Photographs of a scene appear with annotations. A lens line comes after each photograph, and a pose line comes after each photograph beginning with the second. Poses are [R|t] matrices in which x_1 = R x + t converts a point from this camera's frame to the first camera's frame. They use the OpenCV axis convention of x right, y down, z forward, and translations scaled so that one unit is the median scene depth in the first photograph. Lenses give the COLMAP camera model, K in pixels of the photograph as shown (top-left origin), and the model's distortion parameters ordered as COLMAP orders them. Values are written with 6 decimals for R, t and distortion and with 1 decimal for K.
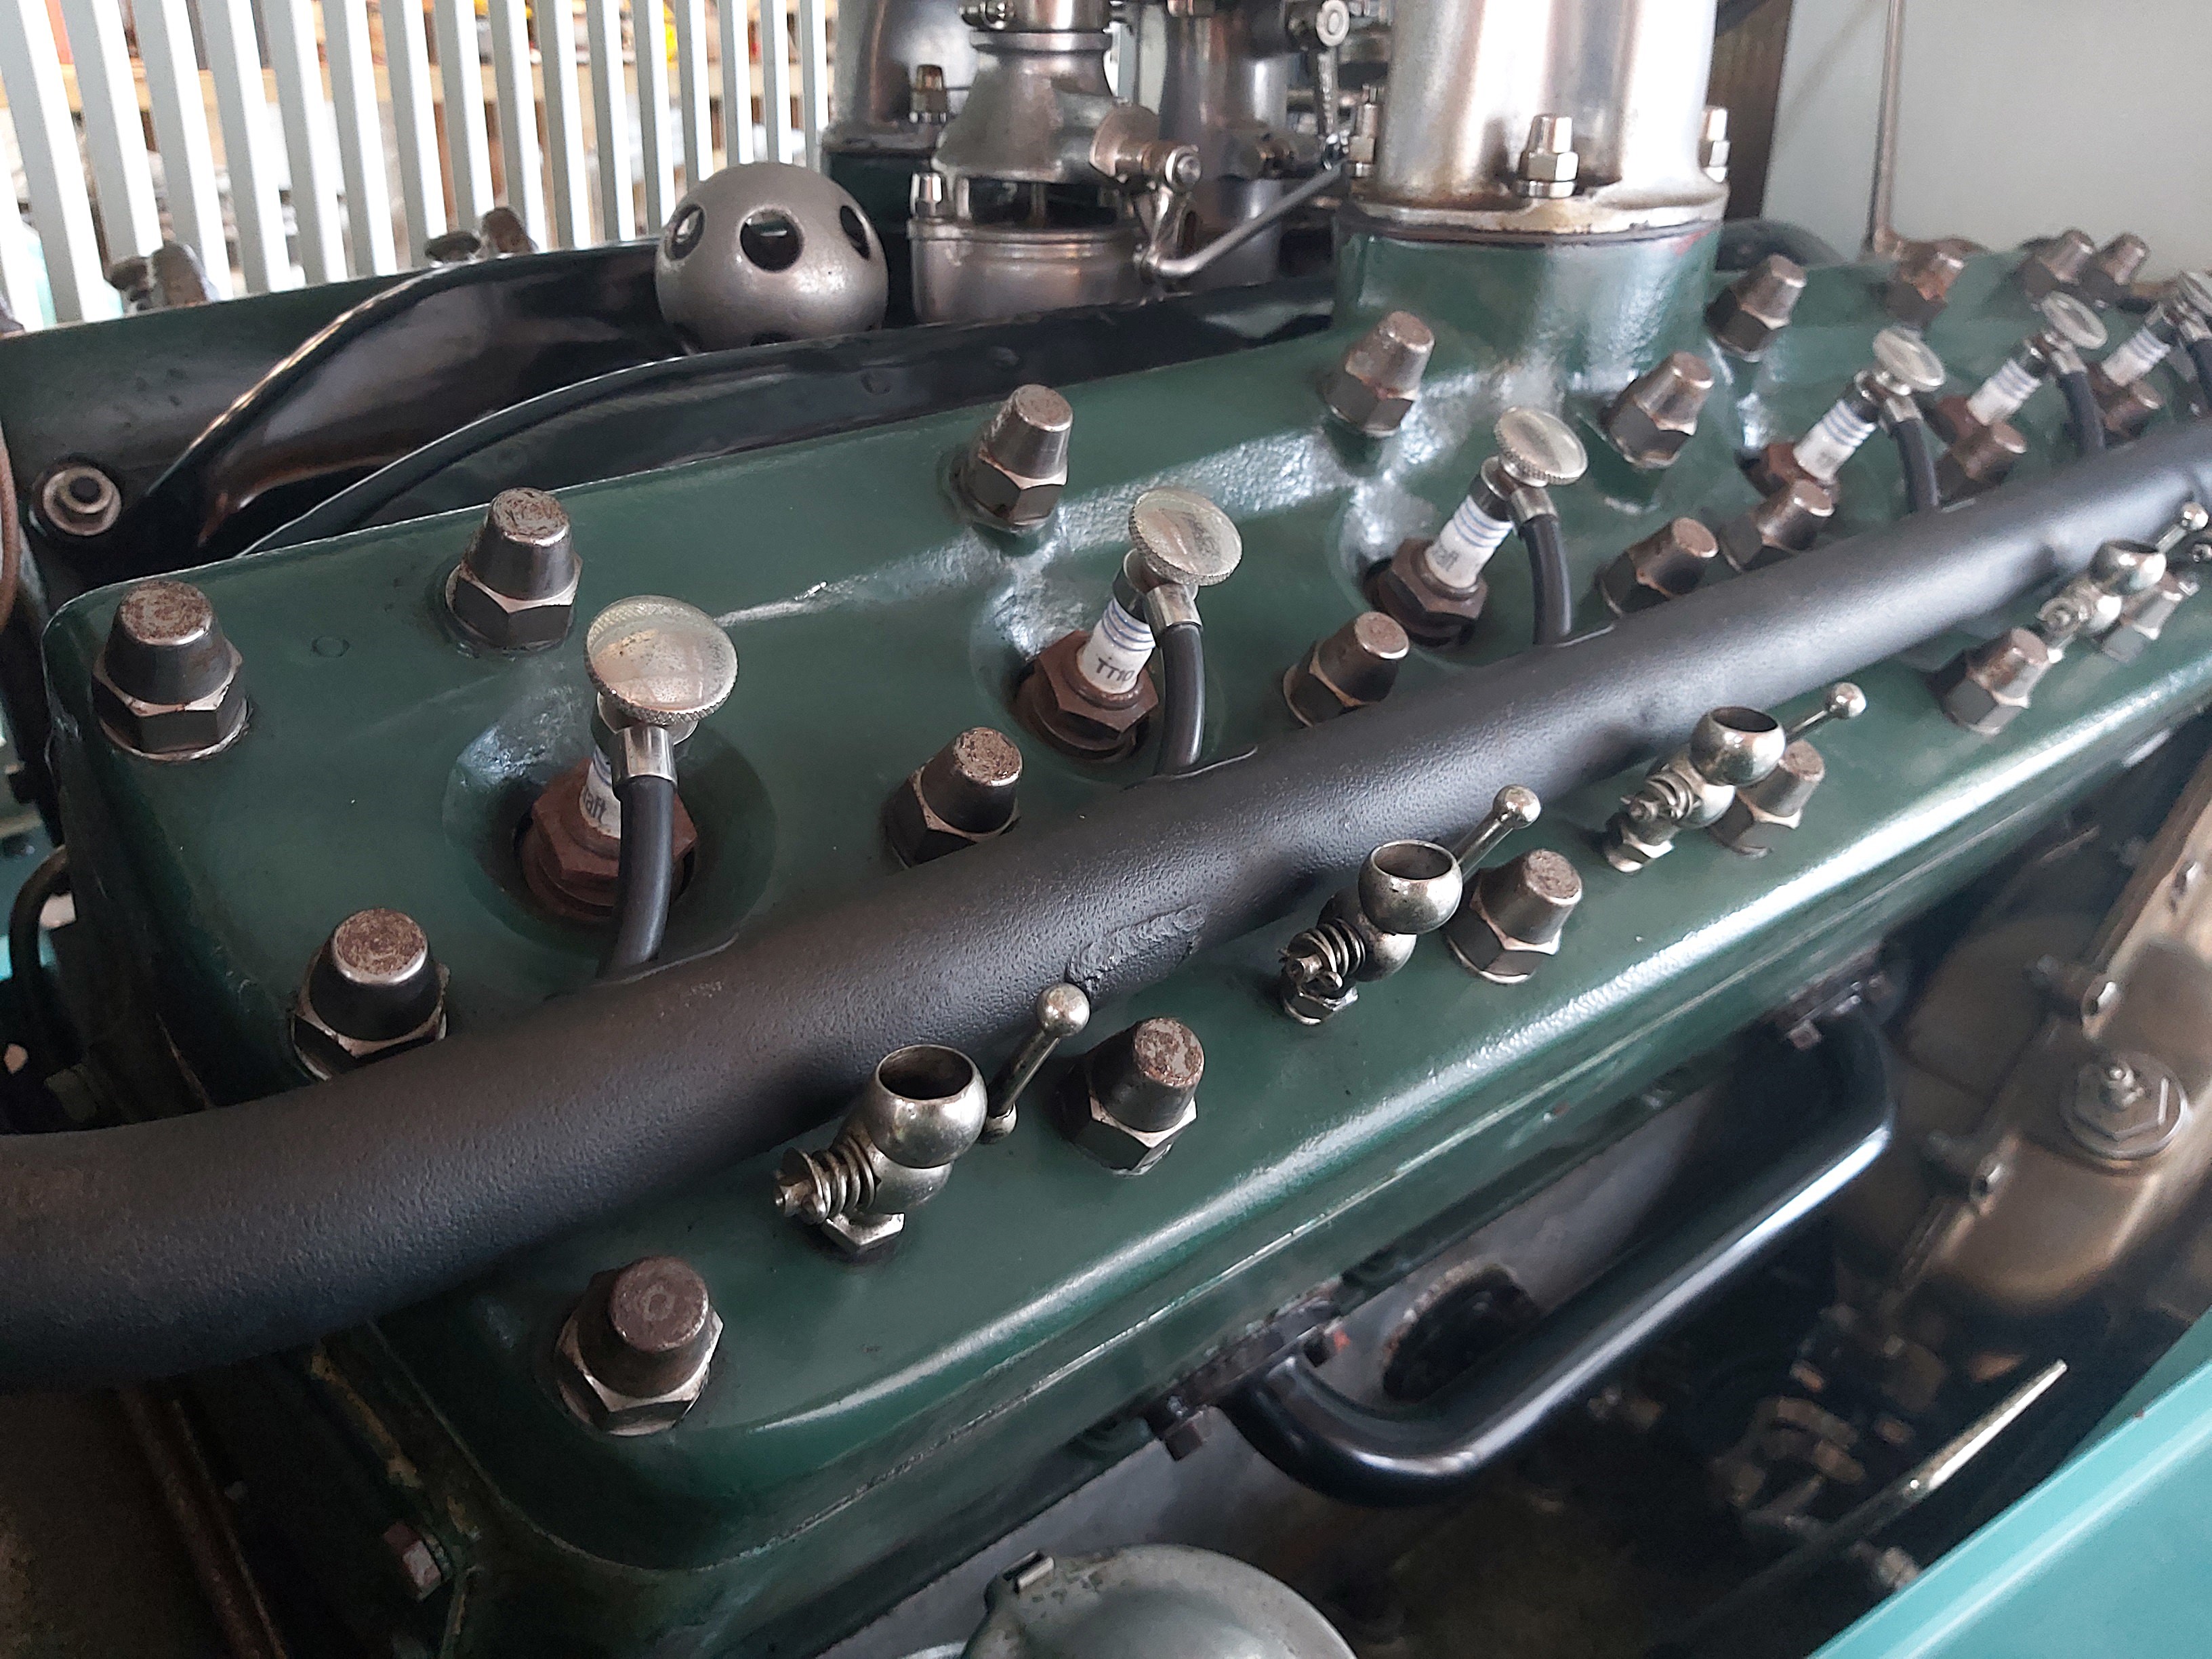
lens RADIAL K [[1741.6, 0, 1082.0], [0, 1741.6, 824.2], [0, 0, 1]] dist [0.056810, -0.127782]
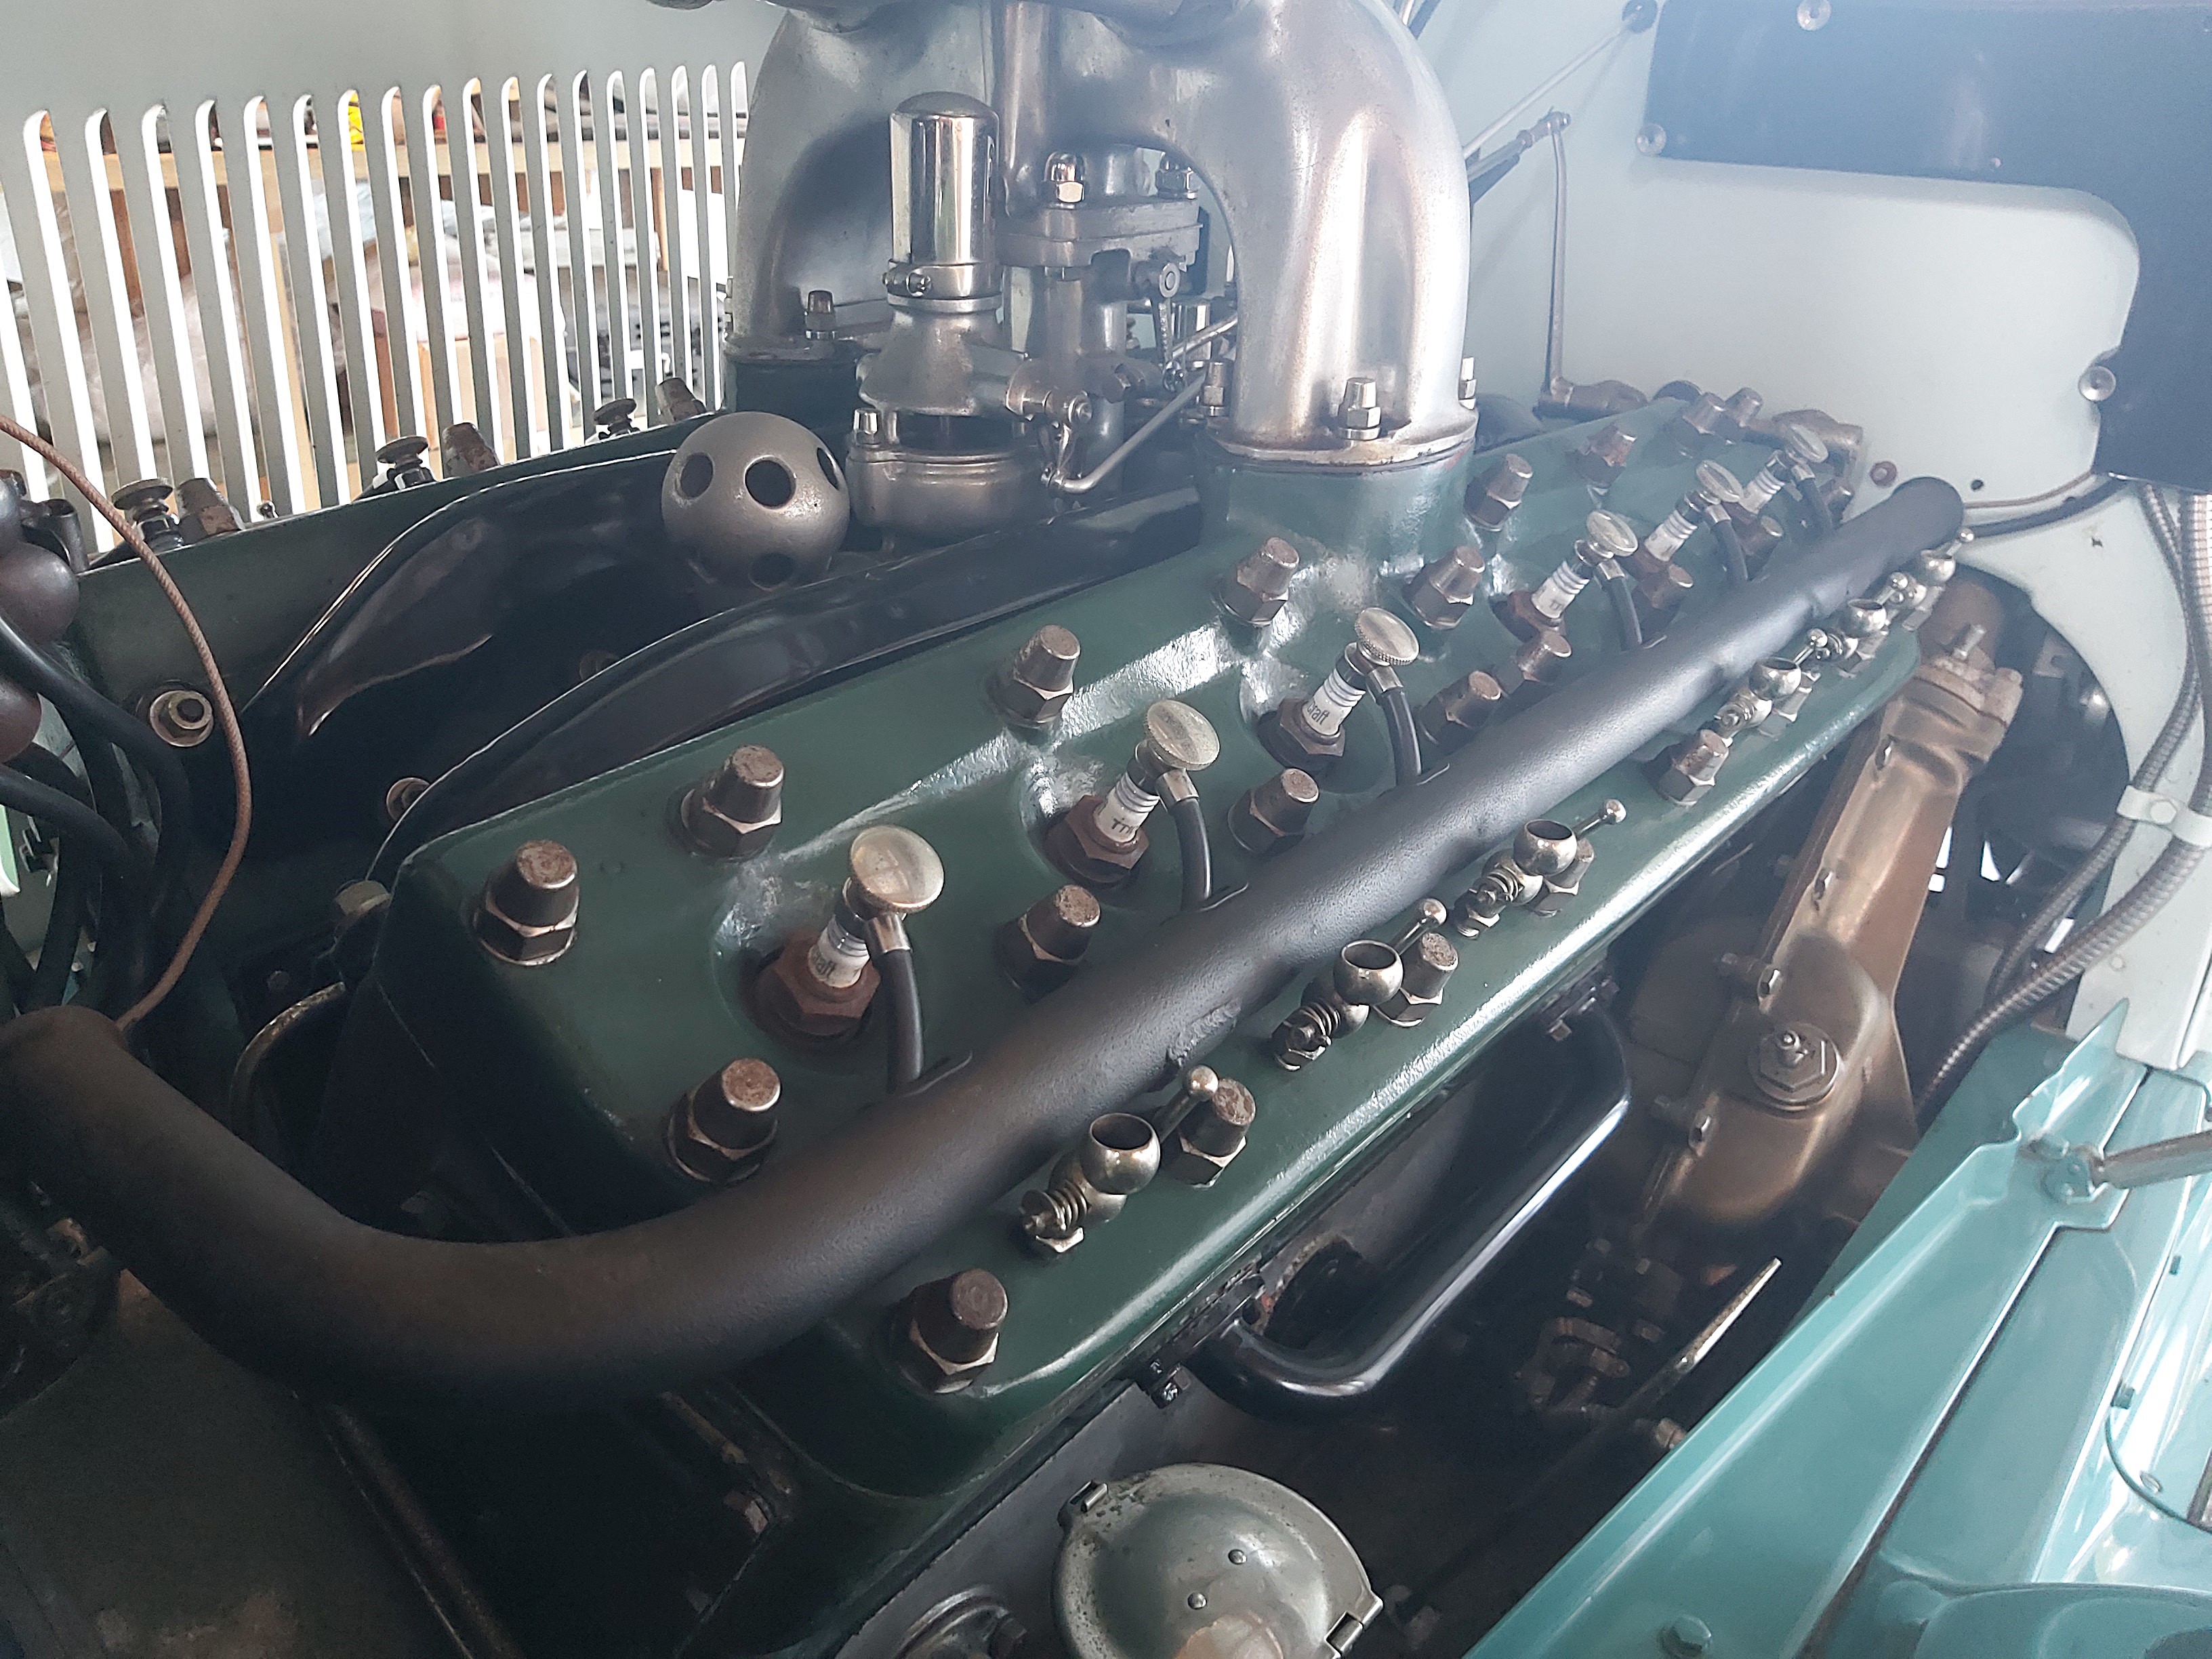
lens RADIAL K [[1714.6, 0, 1079.9], [0, 1714.6, 823.0], [0, 0, 1]] dist [0.105592, -0.204844]
pose [[0.982326, -0.070604, 0.173352, -0.187510], [0.073204, 0.997279, -0.008644, -0.060908], [-0.172270, 0.021182, 0.984822, -0.254663]]
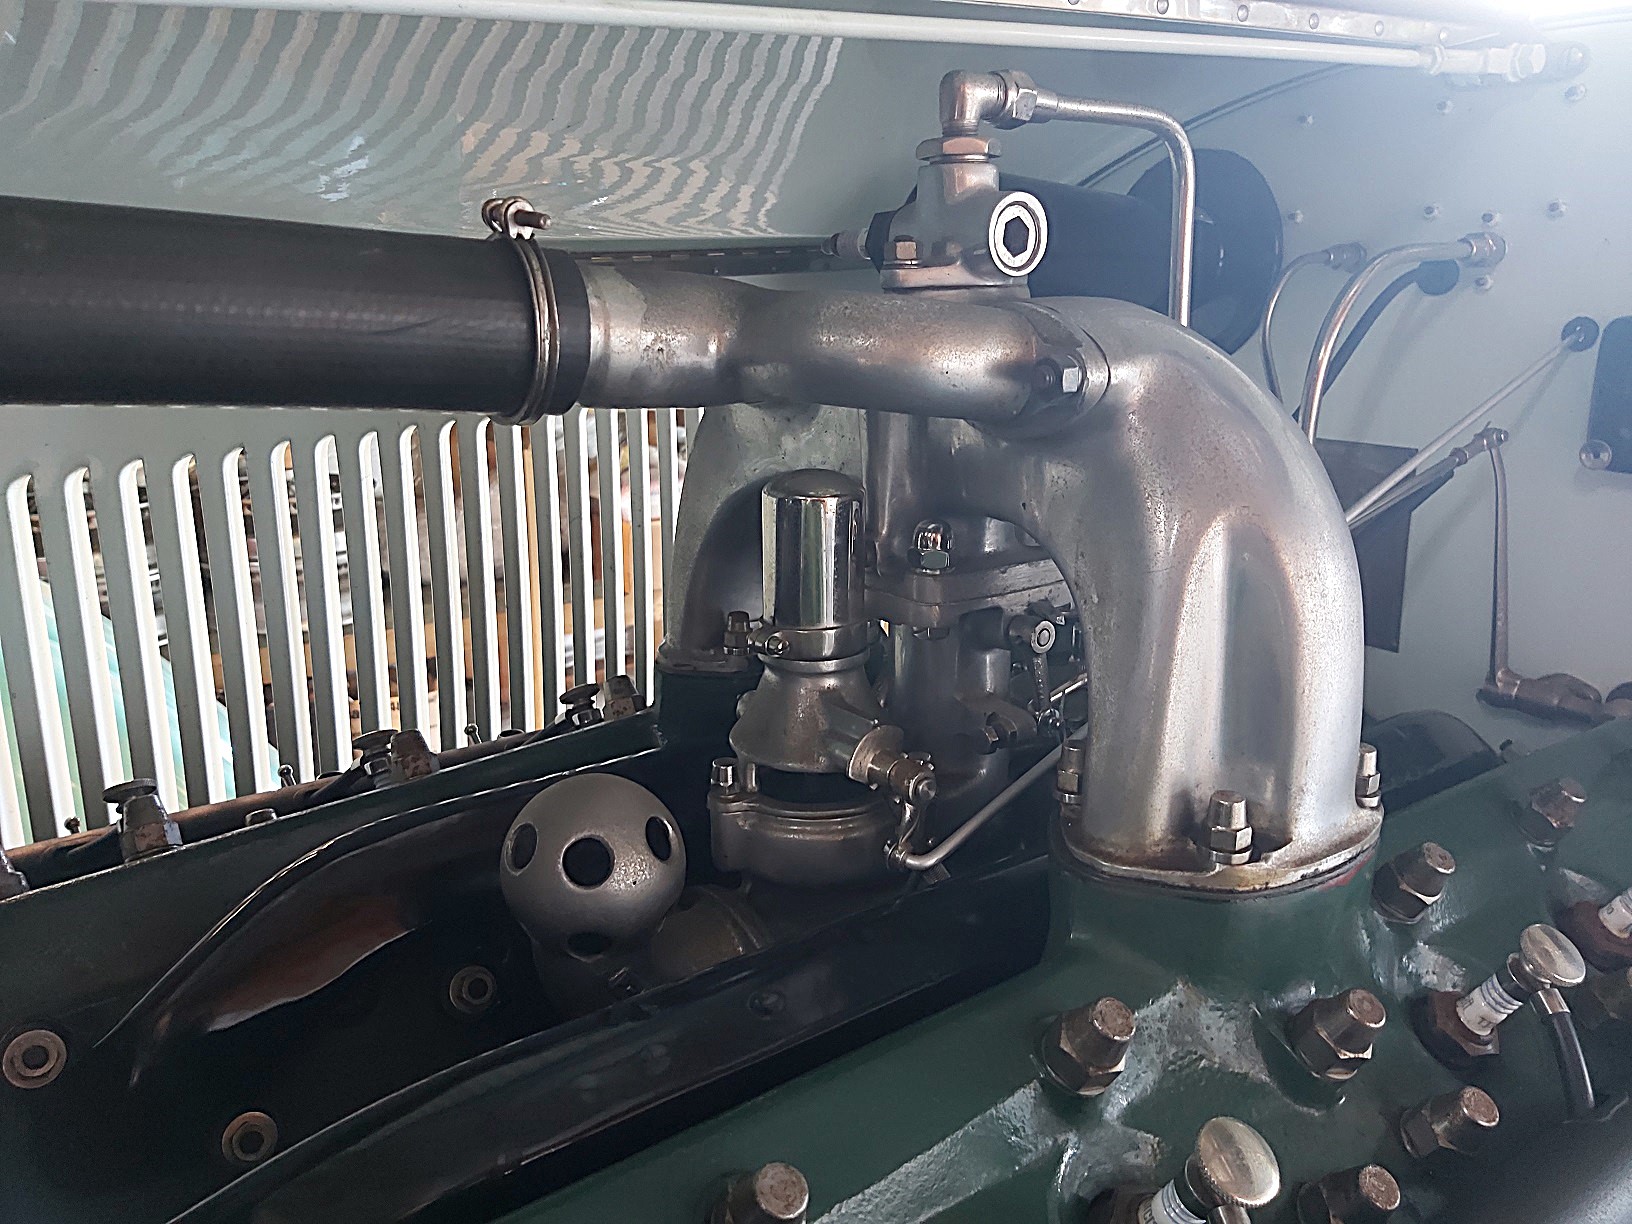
lens RADIAL K [[1265.0, 0, 796.7], [0, 1265.0, 607.2], [0, 0, 1]] dist [0.105592, -0.204844]
pose [[0.997175, -0.006564, -0.074823, 0.037687], [-0.008126, 0.980901, -0.194340, -0.331113], [0.074670, 0.194399, 0.978076, 0.092425]]
